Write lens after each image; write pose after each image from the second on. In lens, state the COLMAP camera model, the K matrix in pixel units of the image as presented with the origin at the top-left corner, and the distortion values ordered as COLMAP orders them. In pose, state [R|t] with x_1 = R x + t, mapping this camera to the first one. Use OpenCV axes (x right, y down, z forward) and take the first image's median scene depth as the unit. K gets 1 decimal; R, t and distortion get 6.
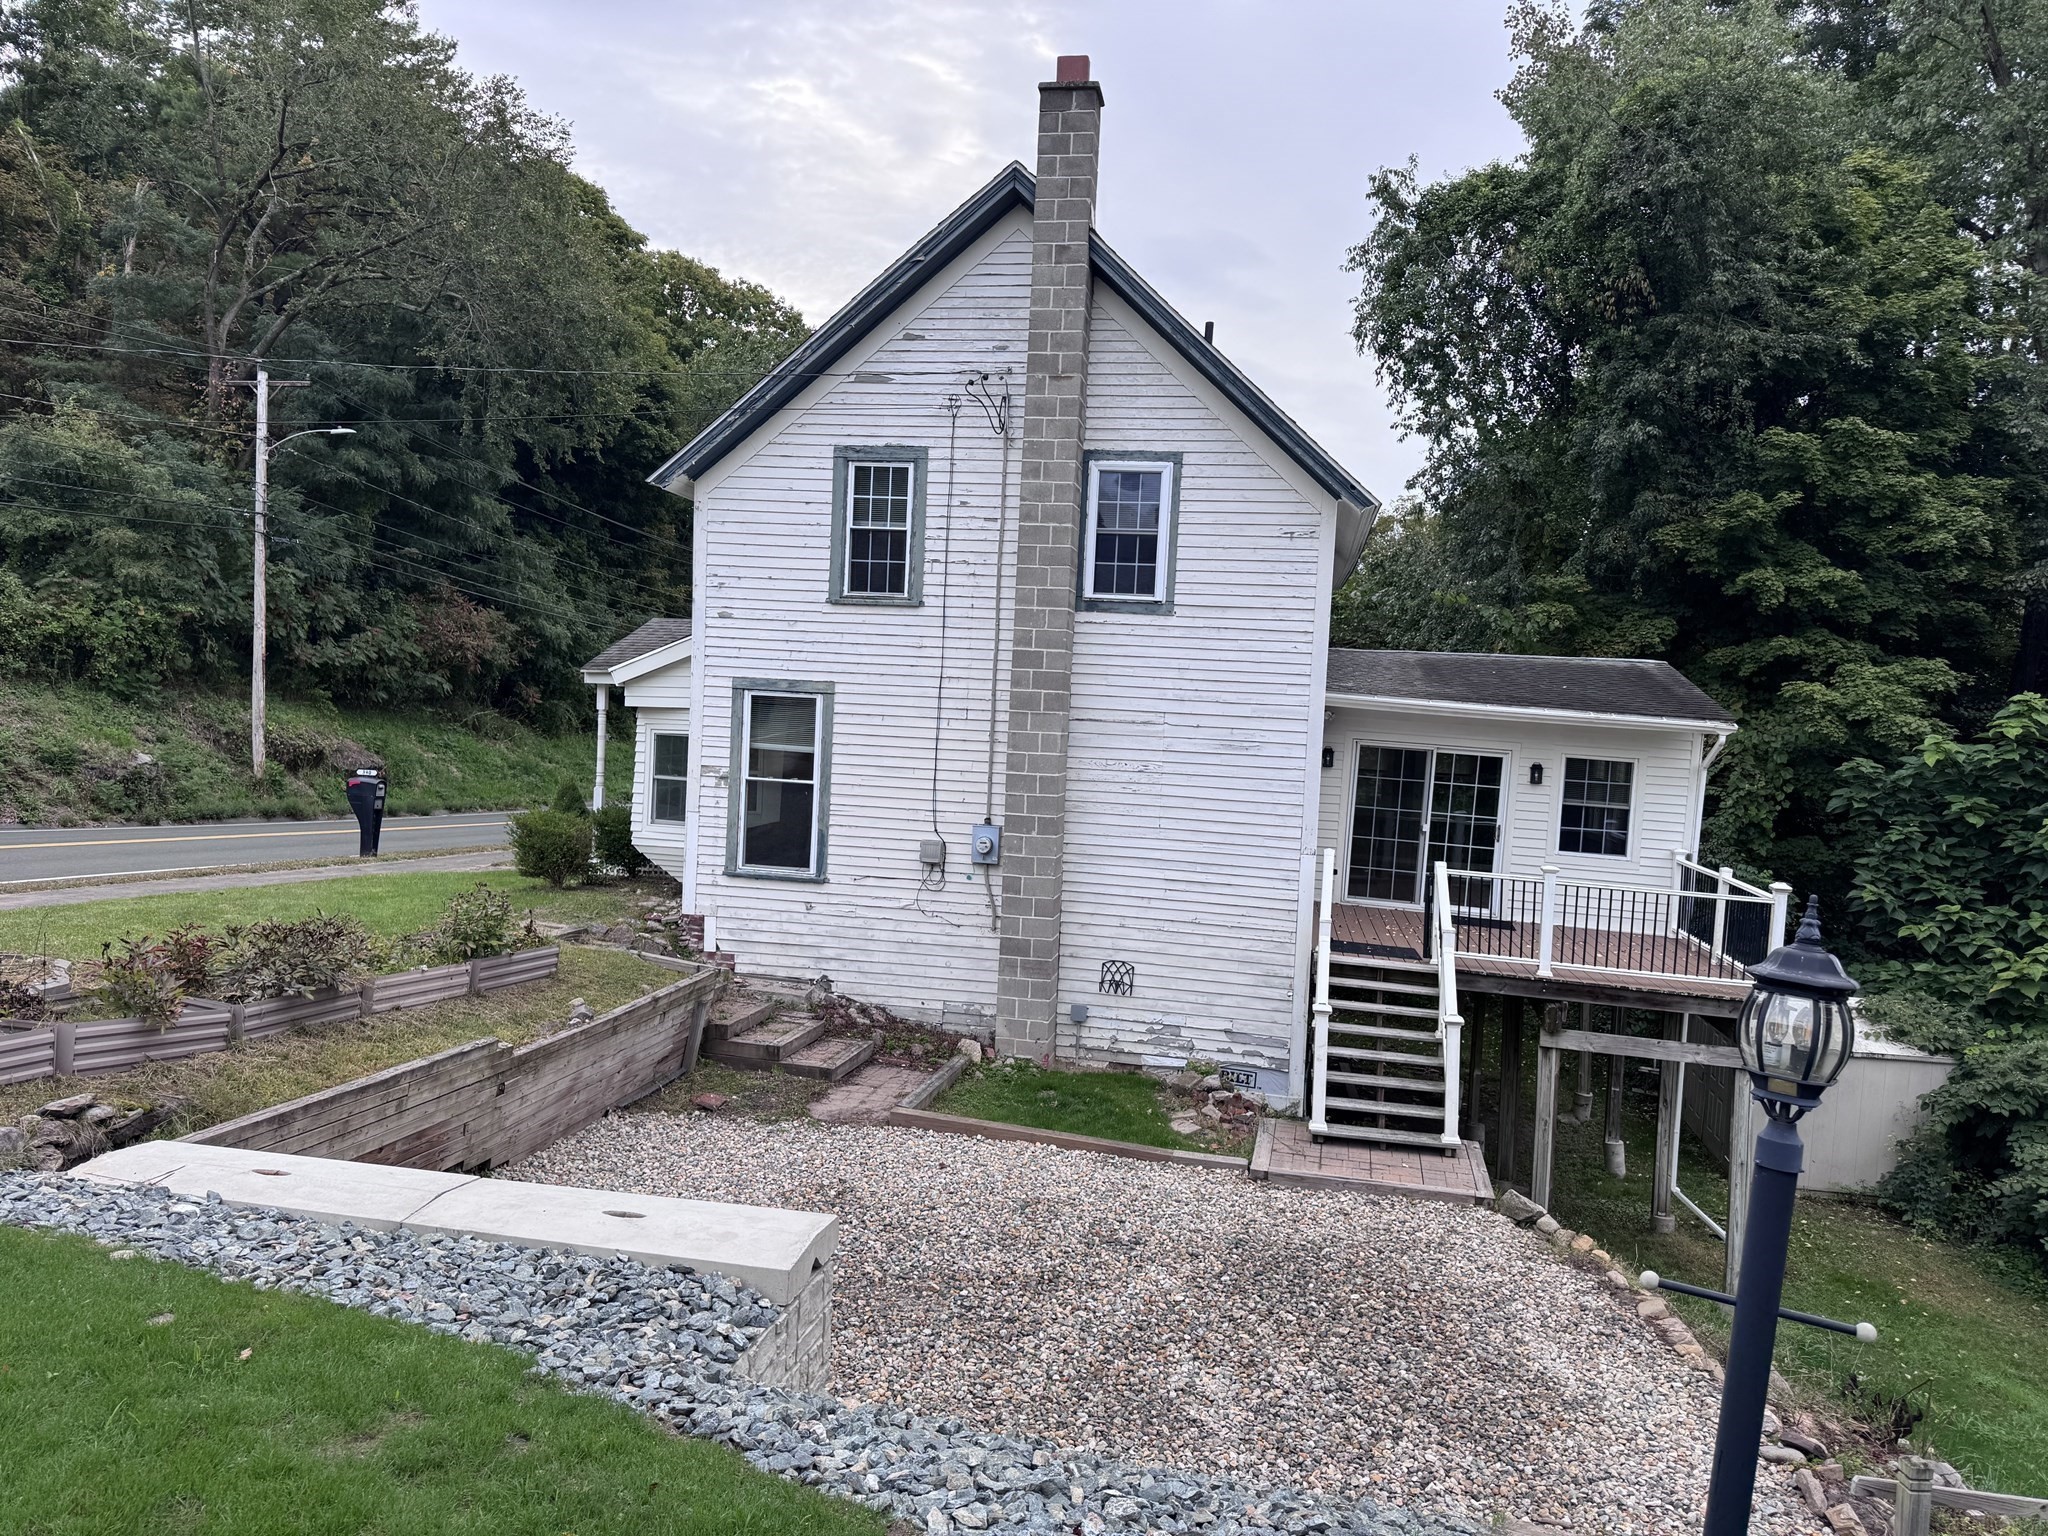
lens RADIAL K [[1405.7, 0, 1020.3], [0, 1405.7, 782.3], [0, 0, 1]] dist [0.102368, -0.139281]
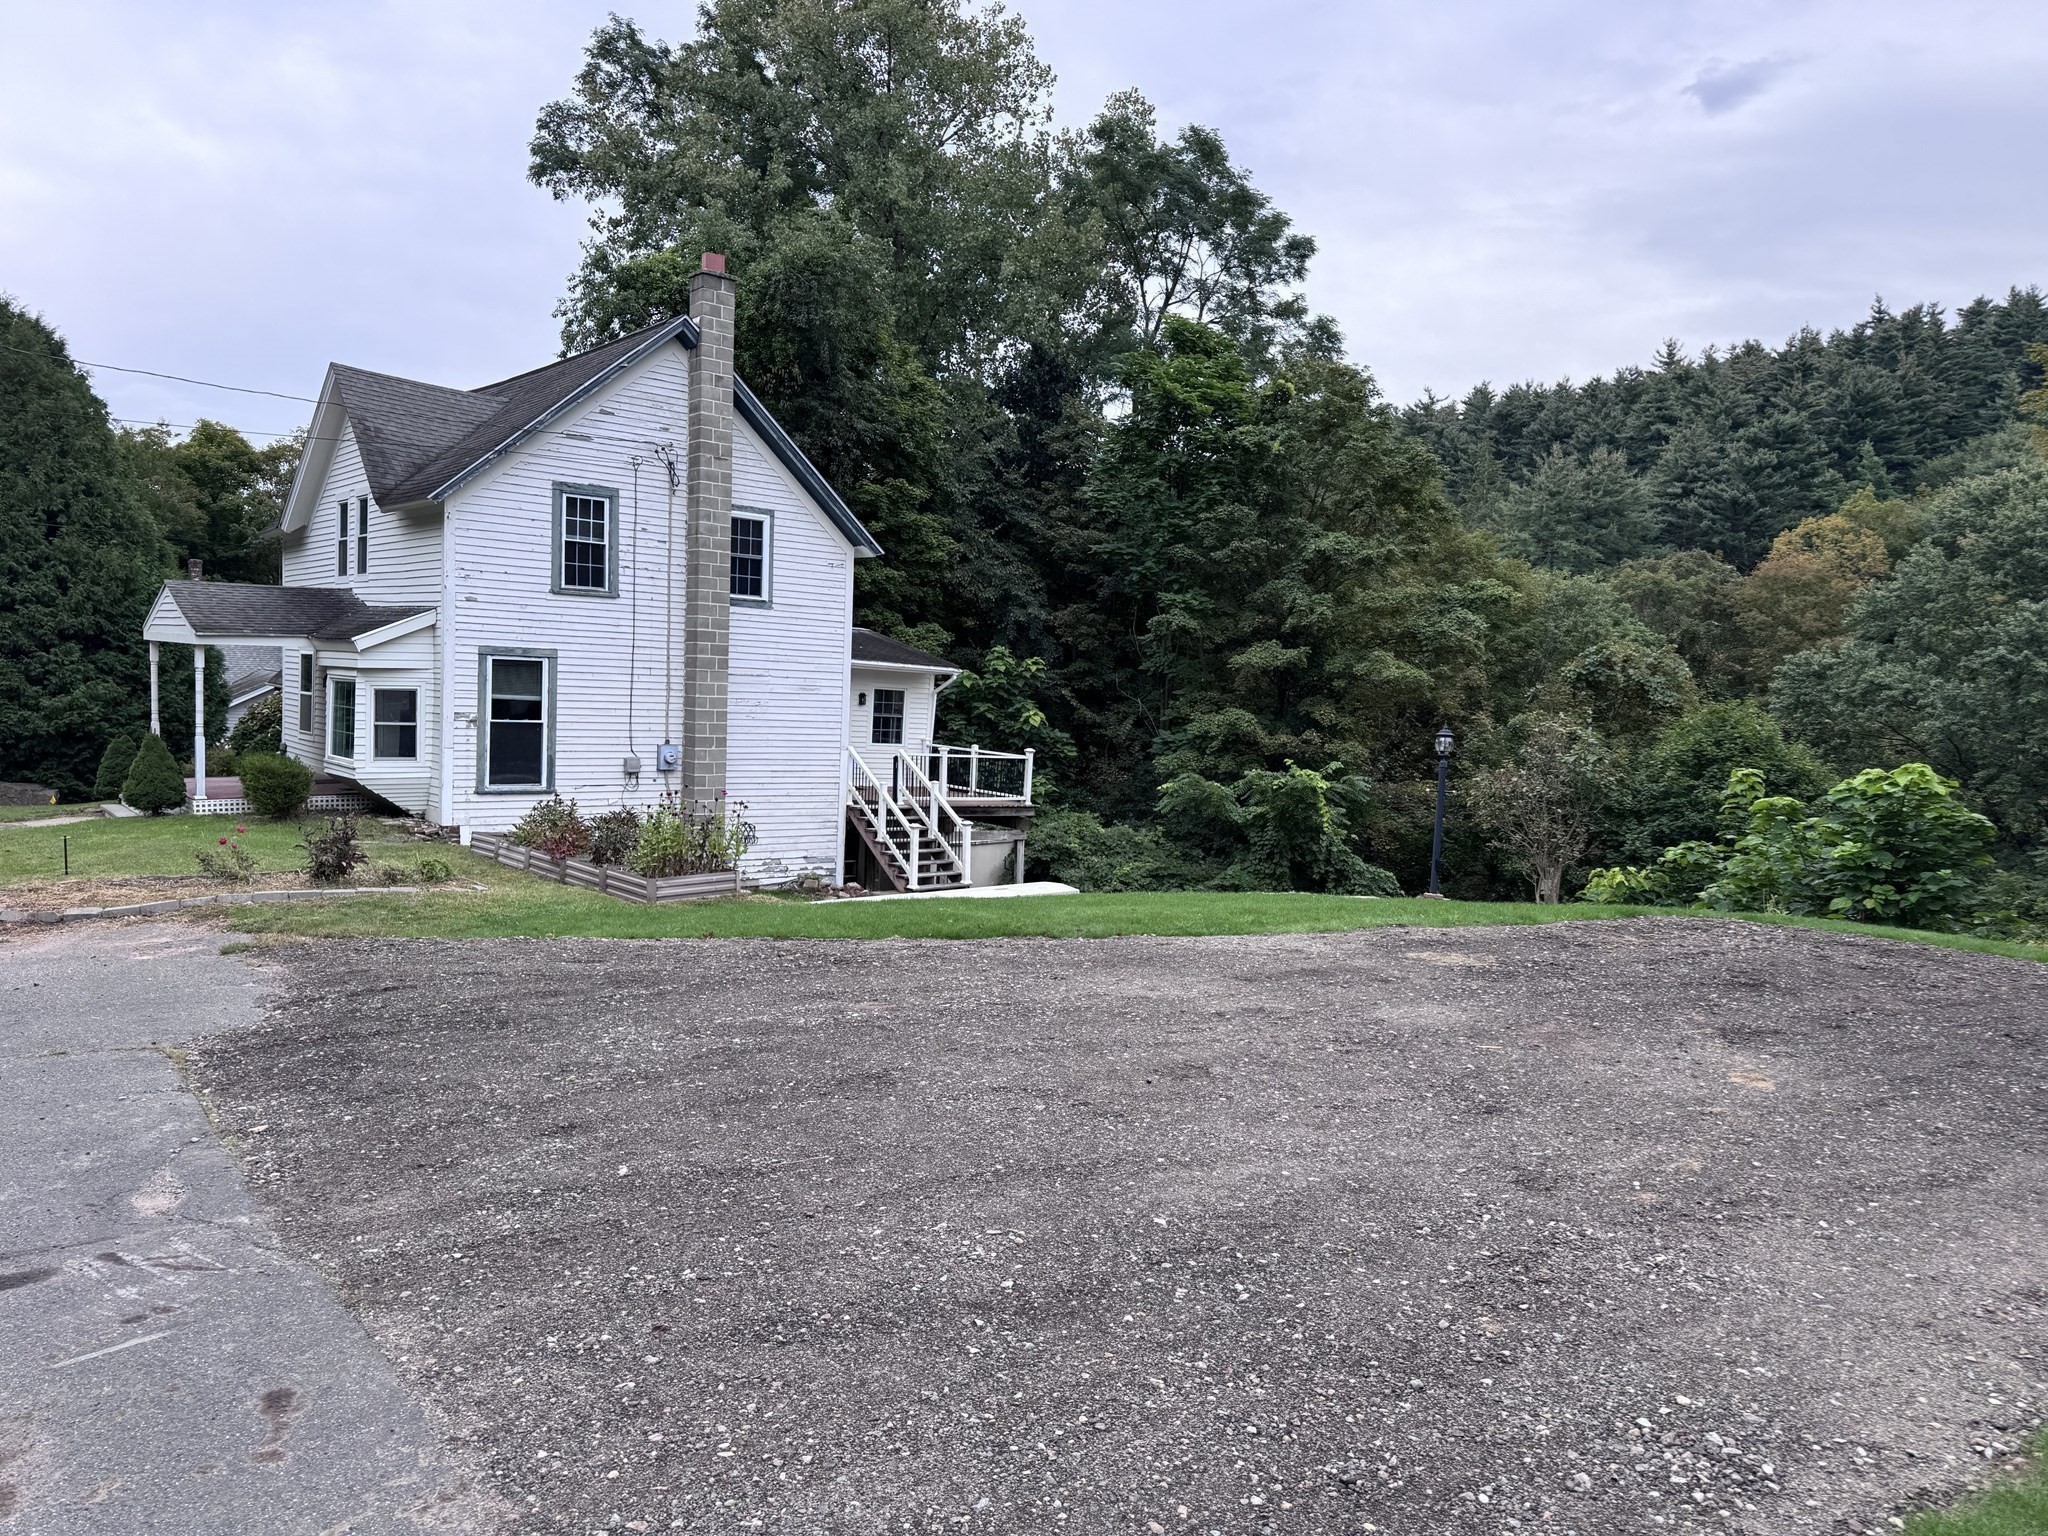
lens RADIAL K [[1405.7, 0, 1020.3], [0, 1405.7, 782.3], [0, 0, 1]] dist [0.102368, -0.139281]
pose [[0.642628, -0.078164, 0.762181, -0.926485], [0.033050, 0.996685, 0.074348, -0.029089], [-0.765465, -0.022588, 0.643081, -0.268296]]
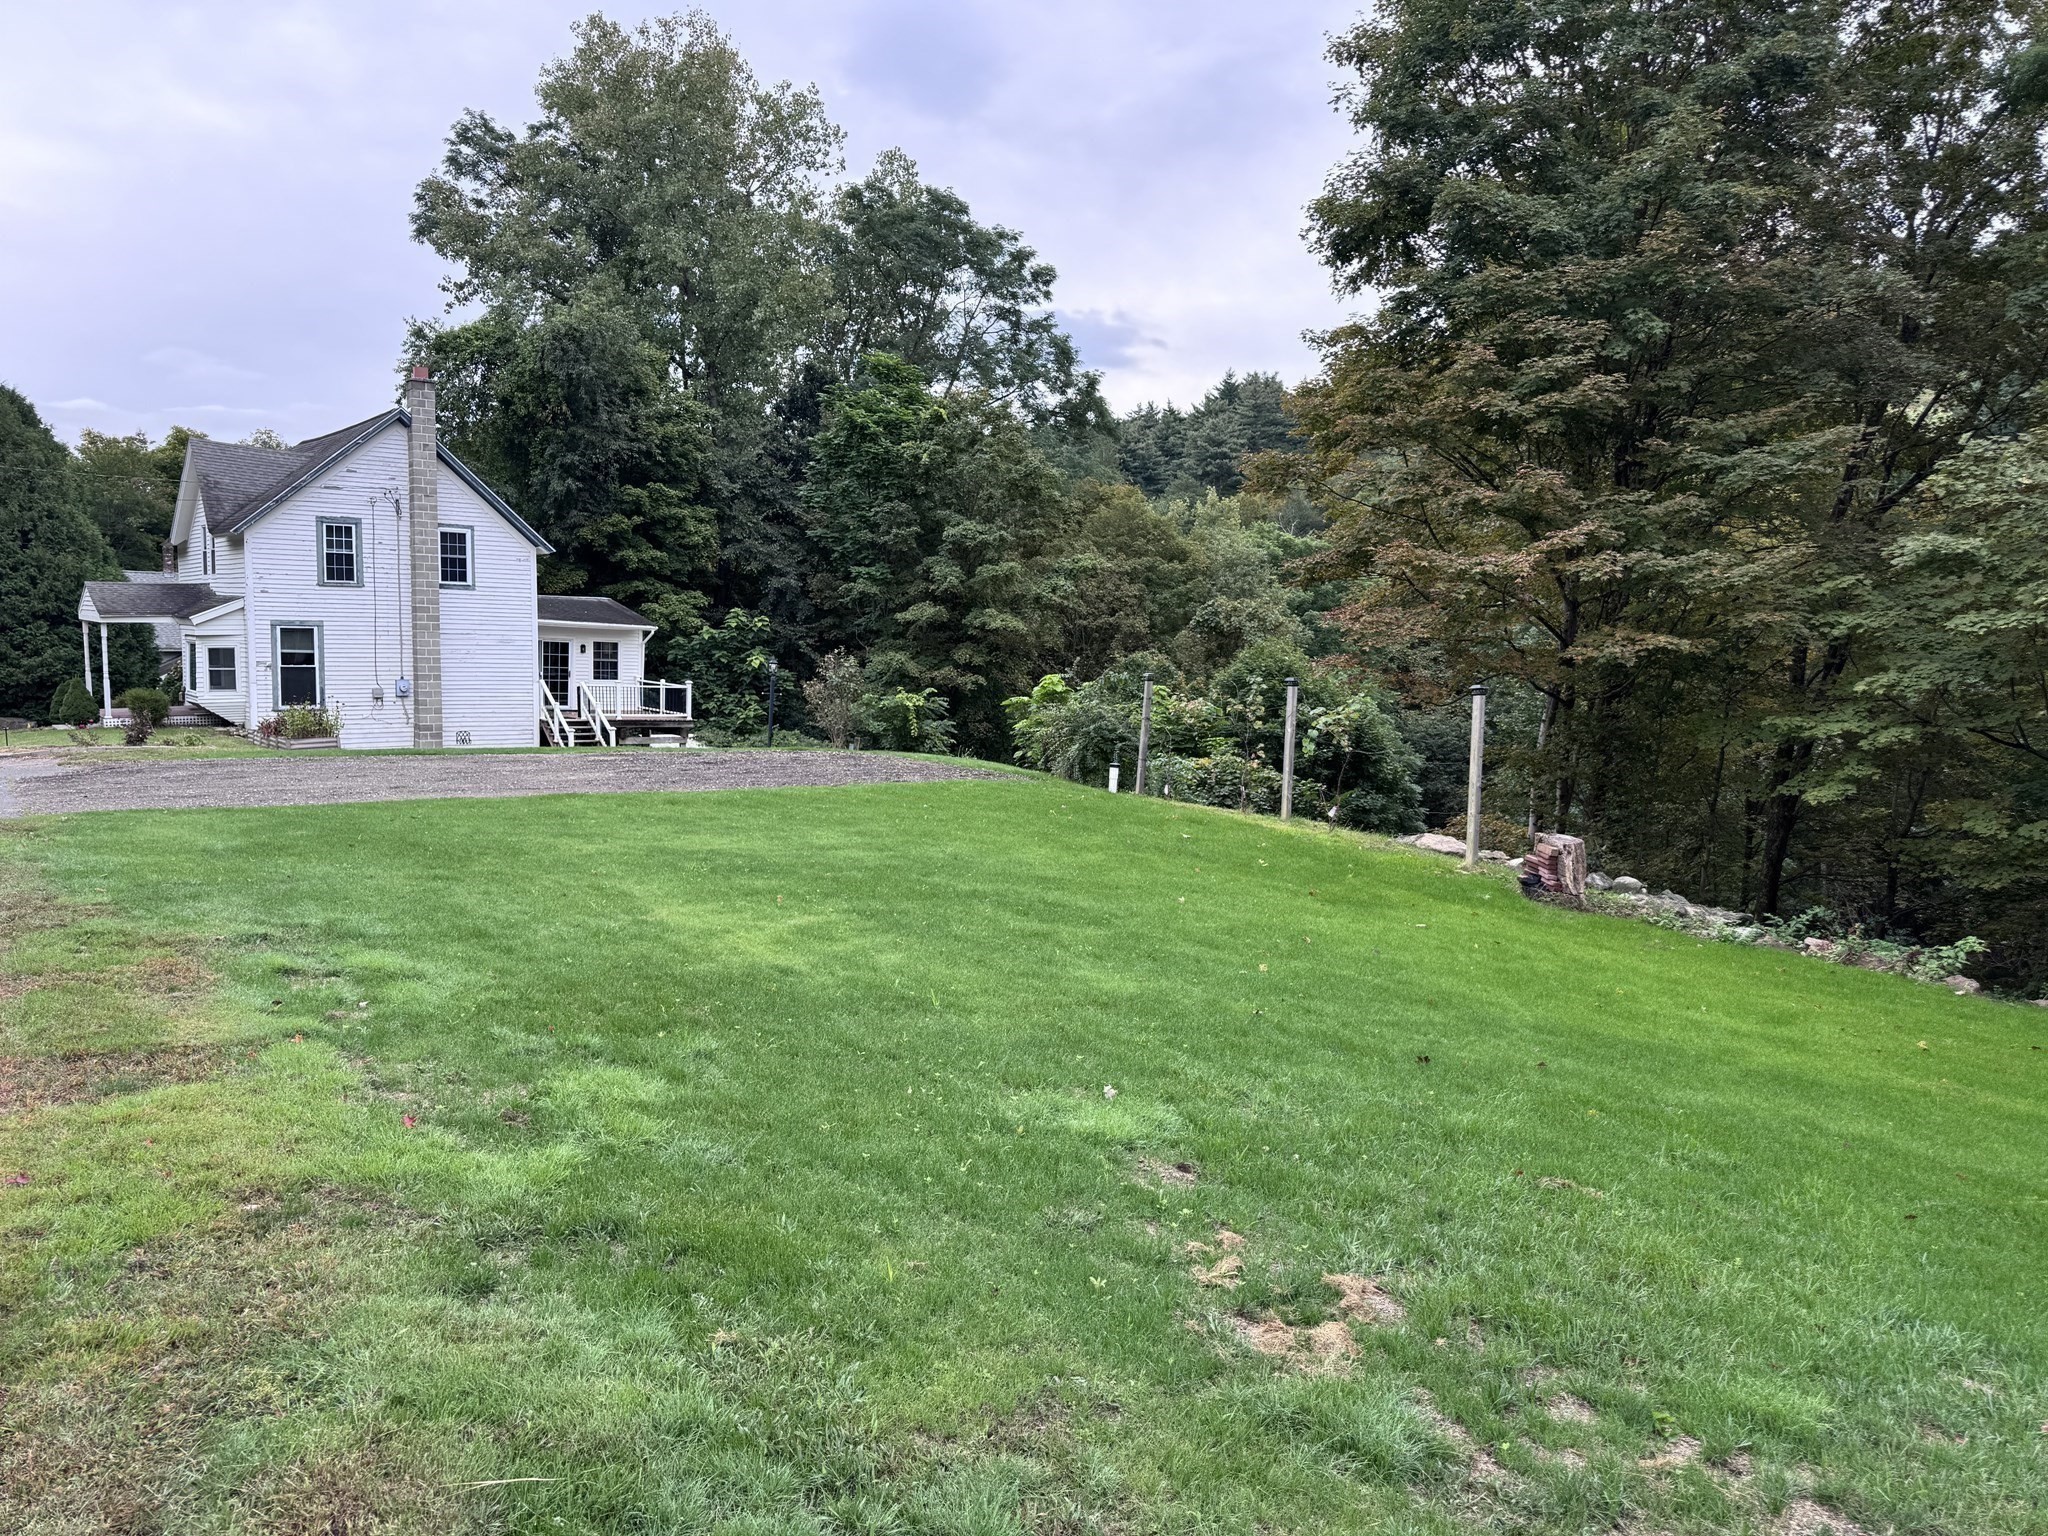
lens RADIAL K [[1425.4, 0, 1024.0], [0, 1425.4, 768.0], [0, 0, 1]] dist [0.064596, -0.087194]
pose [[0.656462, -0.107235, 0.746698, -1.140254], [0.052338, 0.993934, 0.096728, -0.000945], [-0.752541, -0.024418, 0.658092, -1.361550]]
